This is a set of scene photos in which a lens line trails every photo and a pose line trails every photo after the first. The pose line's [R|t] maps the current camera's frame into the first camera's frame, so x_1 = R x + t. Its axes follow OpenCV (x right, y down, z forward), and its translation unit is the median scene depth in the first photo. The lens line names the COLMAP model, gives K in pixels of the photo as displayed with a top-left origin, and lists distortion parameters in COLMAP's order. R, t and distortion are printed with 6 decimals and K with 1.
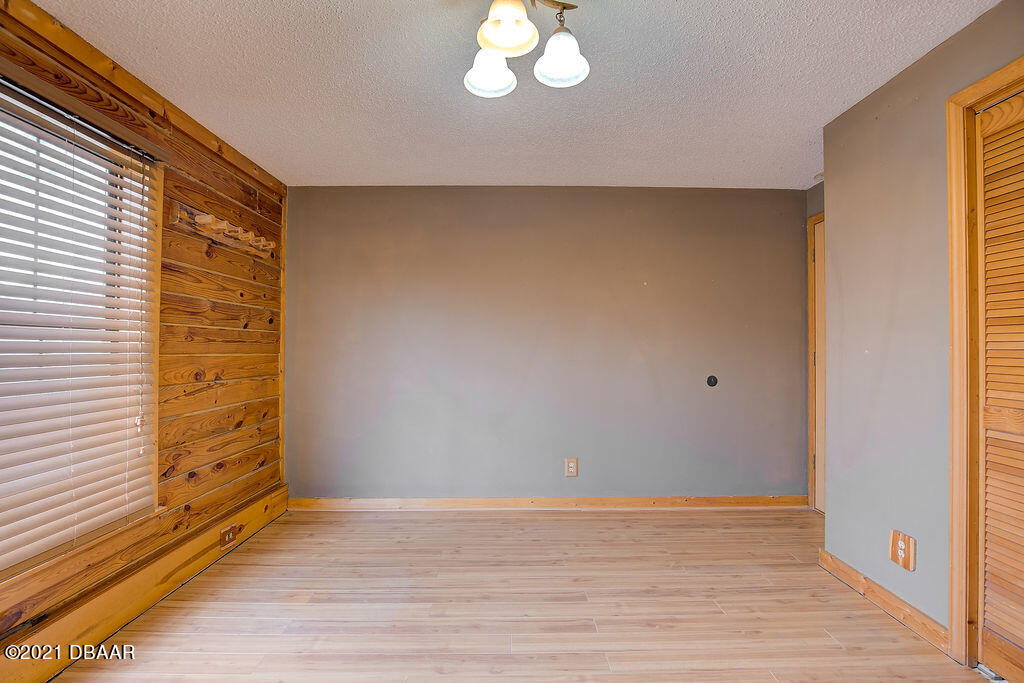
lens RADIAL K [[478.2, 0, 517.2], [0, 478.2, 345.3], [0, 0, 1]] dist [-0.028504, 0.002884]
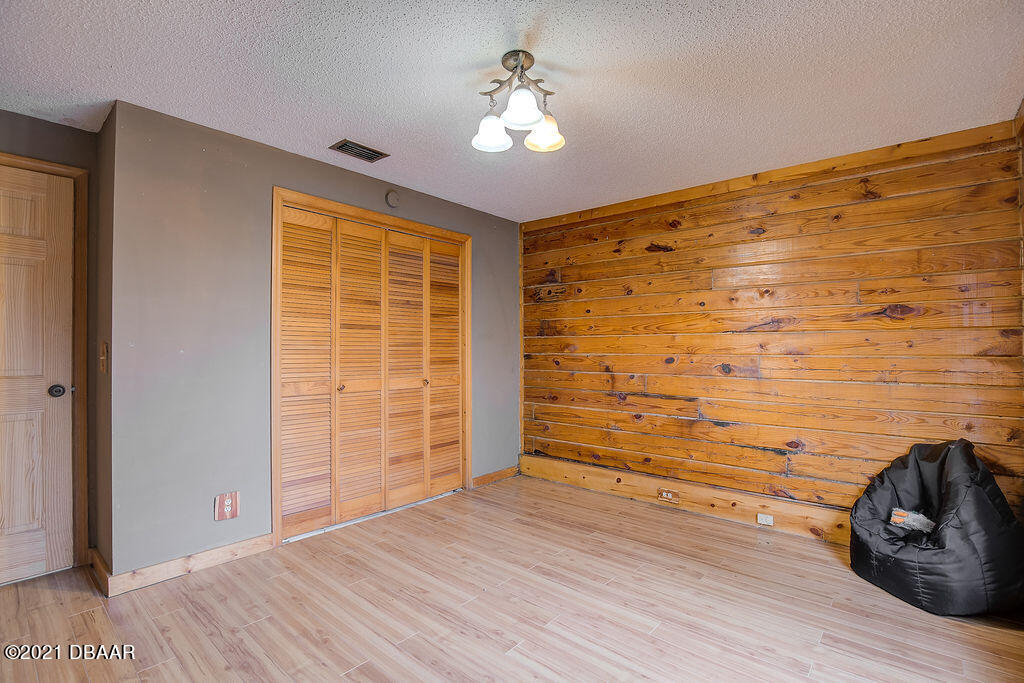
lens RADIAL K [[478.2, 0, 509.7], [0, 478.2, 344.1], [0, 0, 1]] dist [-0.028504, 0.002884]
pose [[-0.744674, 0.007832, 0.667382, -0.476741], [-0.003154, 0.999879, -0.015254, 0.007177], [-0.667420, -0.013464, -0.744559, 1.111281]]
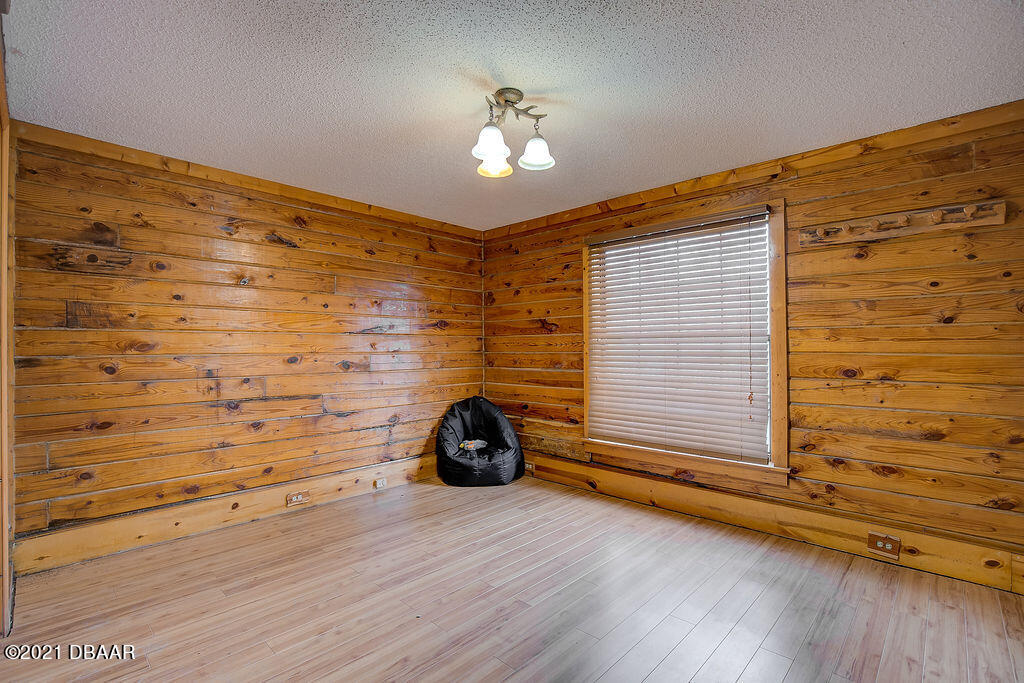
lens RADIAL K [[478.2, 0, 512.4], [0, 478.2, 344.5], [0, 0, 1]] dist [-0.028504, 0.002884]
pose [[-0.695038, -0.000944, -0.718972, 0.602797], [0.006773, 0.999946, -0.007861, 0.003252], [0.718941, -0.010334, -0.694994, 1.145718]]
